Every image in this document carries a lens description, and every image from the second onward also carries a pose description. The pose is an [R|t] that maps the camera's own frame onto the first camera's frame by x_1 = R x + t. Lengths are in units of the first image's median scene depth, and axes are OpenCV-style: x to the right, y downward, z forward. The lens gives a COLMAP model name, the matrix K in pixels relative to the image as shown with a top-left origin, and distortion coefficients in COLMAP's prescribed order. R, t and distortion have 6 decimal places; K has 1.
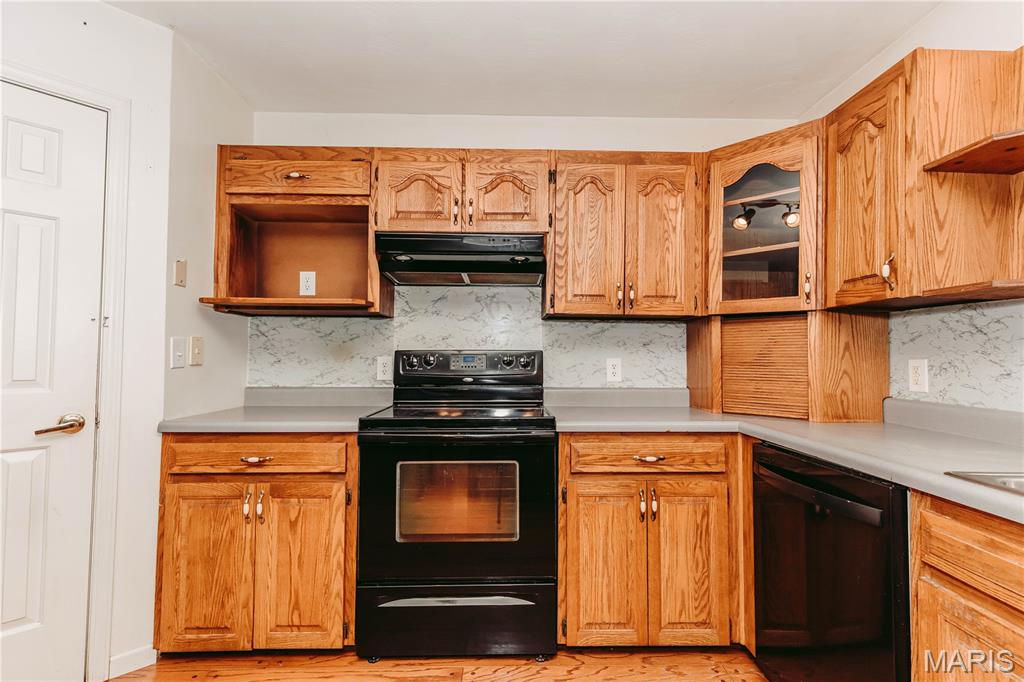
lens RADIAL K [[469.6, 0, 512.2], [0, 469.6, 342.9], [0, 0, 1]] dist [0.010373, -0.002781]
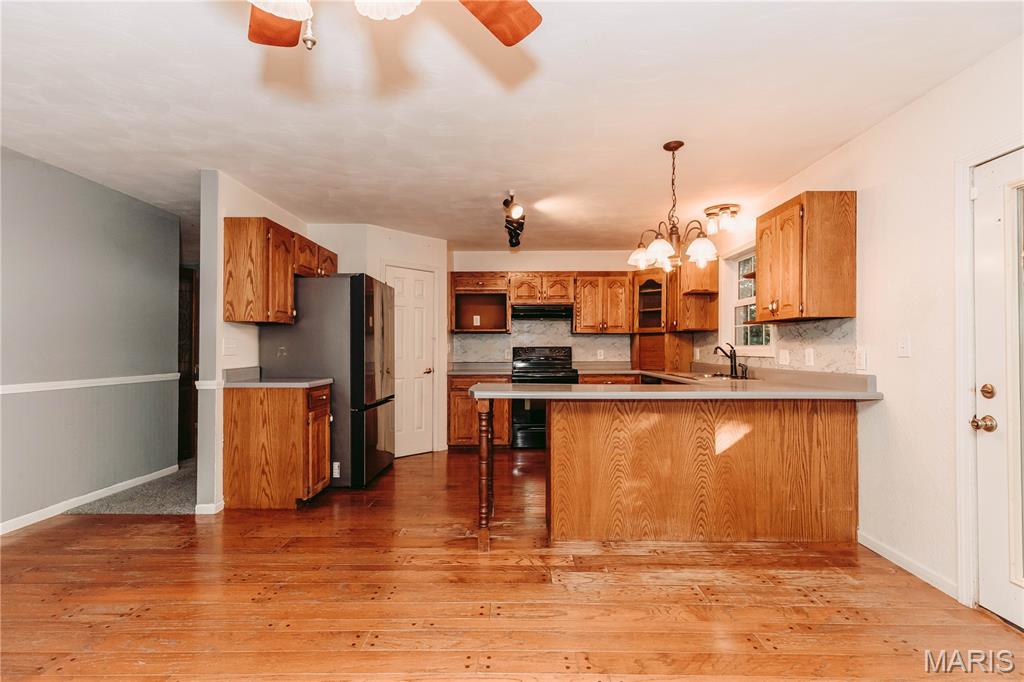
lens RADIAL K [[469.6, 0, 516.5], [0, 469.6, 342.9], [0, 0, 1]] dist [0.010373, -0.002781]
pose [[0.999624, -0.008828, -0.025943, -0.182678], [0.009168, 0.999873, 0.013021, -0.044356], [0.025824, -0.013254, 0.999579, -1.689952]]
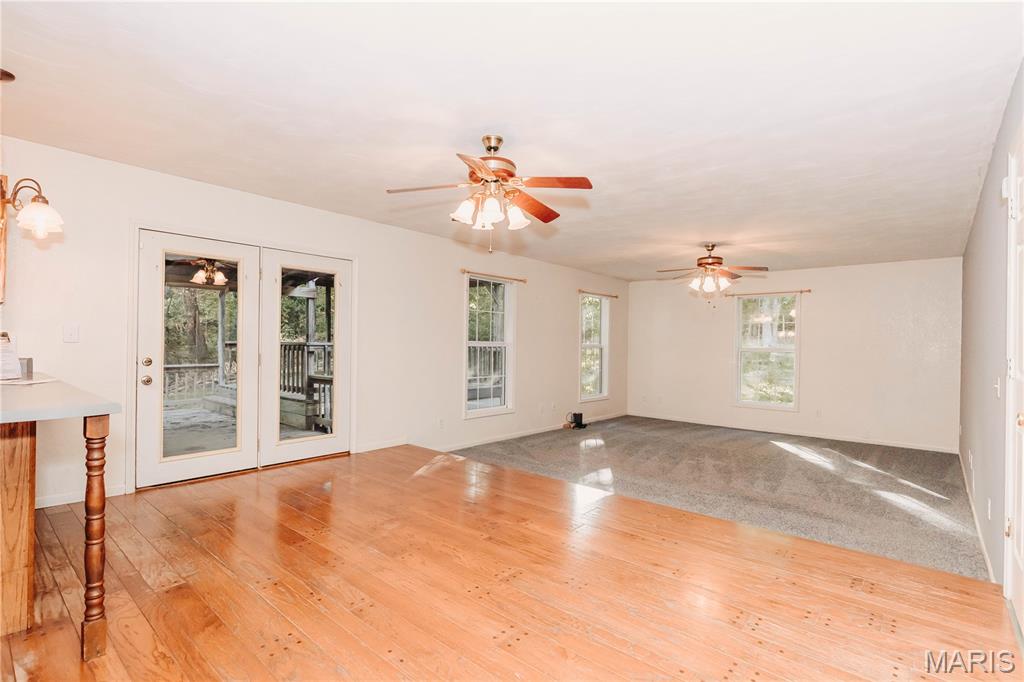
lens RADIAL K [[485.7, 0, 512.4], [0, 485.7, 341.2], [0, 0, 1]] dist [0.000270, 0.000241]
pose [[-0.739054, -0.017389, 0.673421, -1.375364], [-0.042763, 0.998862, -0.021137, -0.015219], [-0.672287, -0.044419, -0.738957, -0.283073]]
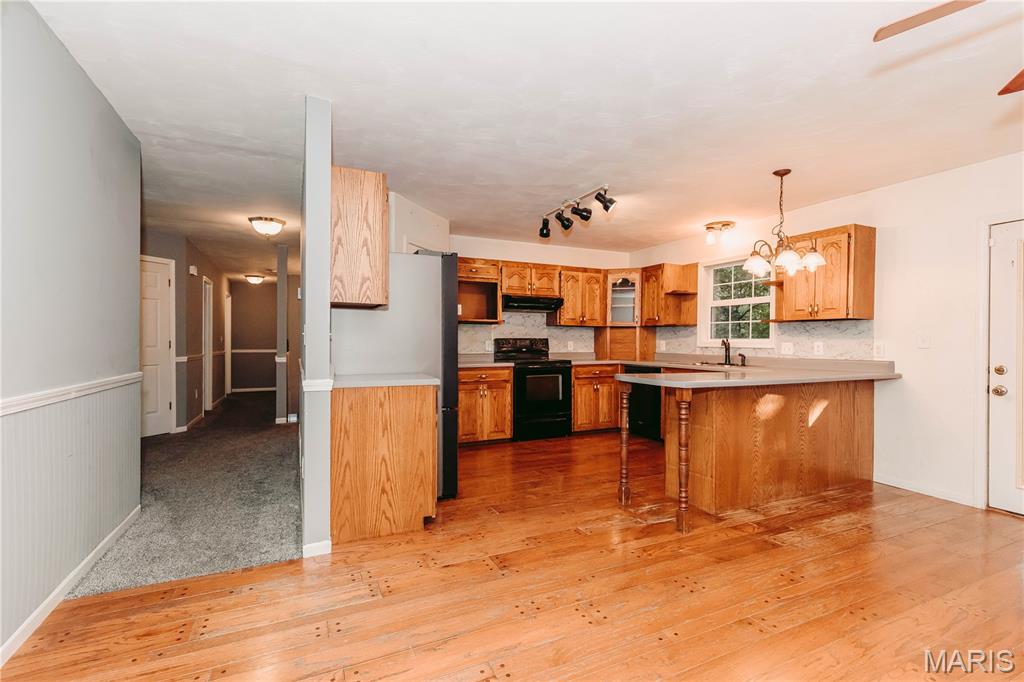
lens RADIAL K [[469.6, 0, 522.4], [0, 469.6, 343.4], [0, 0, 1]] dist [0.010373, -0.002781]
pose [[0.909431, -0.004121, 0.415834, -1.273165], [-0.010407, 0.999412, 0.032663, -0.043491], [-0.415725, -0.034033, 0.908854, -1.438130]]
